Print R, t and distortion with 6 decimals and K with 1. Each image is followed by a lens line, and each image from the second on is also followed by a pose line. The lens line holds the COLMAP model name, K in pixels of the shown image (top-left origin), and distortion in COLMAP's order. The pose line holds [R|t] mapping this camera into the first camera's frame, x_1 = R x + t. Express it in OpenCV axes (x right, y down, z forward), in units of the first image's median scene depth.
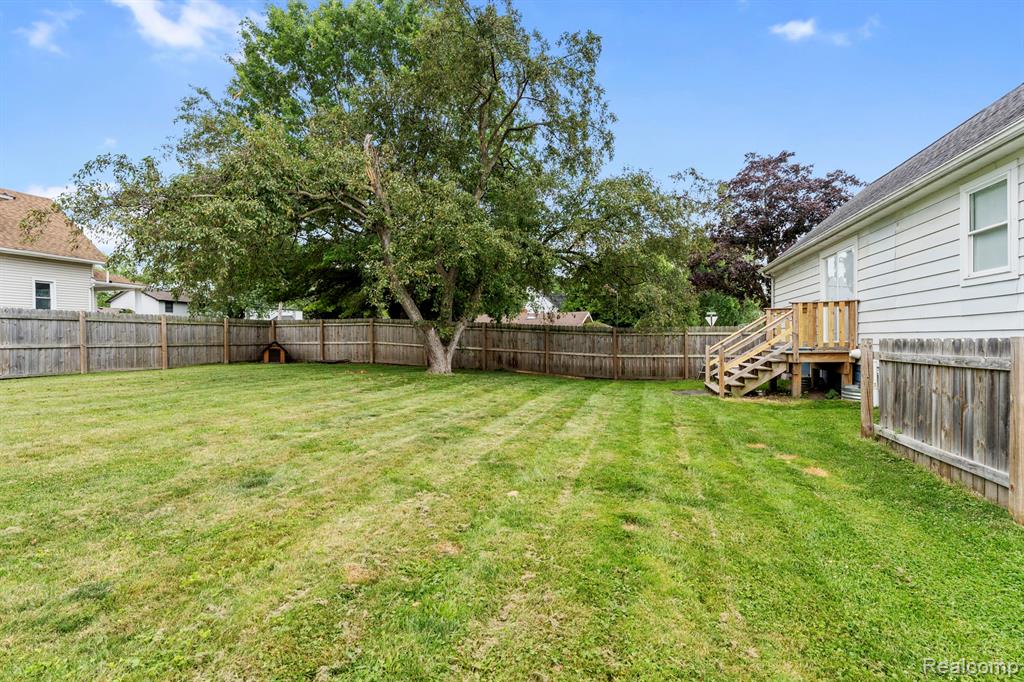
lens RADIAL K [[462.5, 0, 509.4], [0, 462.5, 340.6], [0, 0, 1]] dist [0.004130, 0.000249]
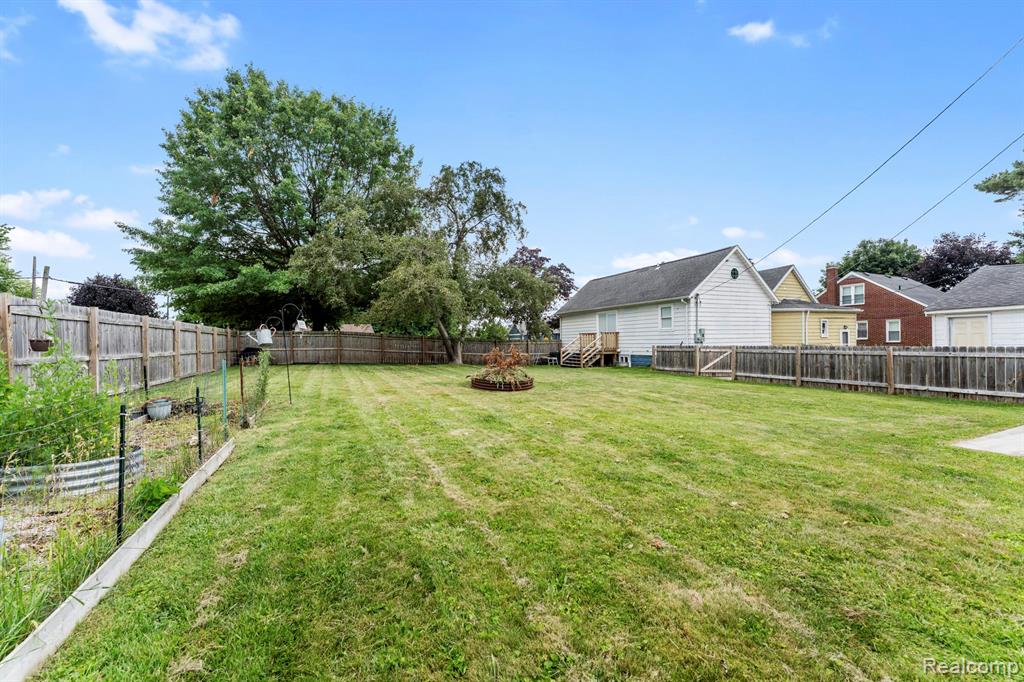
lens RADIAL K [[423.8, 0, 512.1], [0, 423.8, 343.6], [0, 0, 1]] dist [-0.001213, -0.000128]
pose [[0.758999, 0.006162, 0.651063, -1.361496], [-0.003720, 0.999980, -0.005128, 0.000655], [-0.651081, 0.001471, 0.759007, -0.517348]]
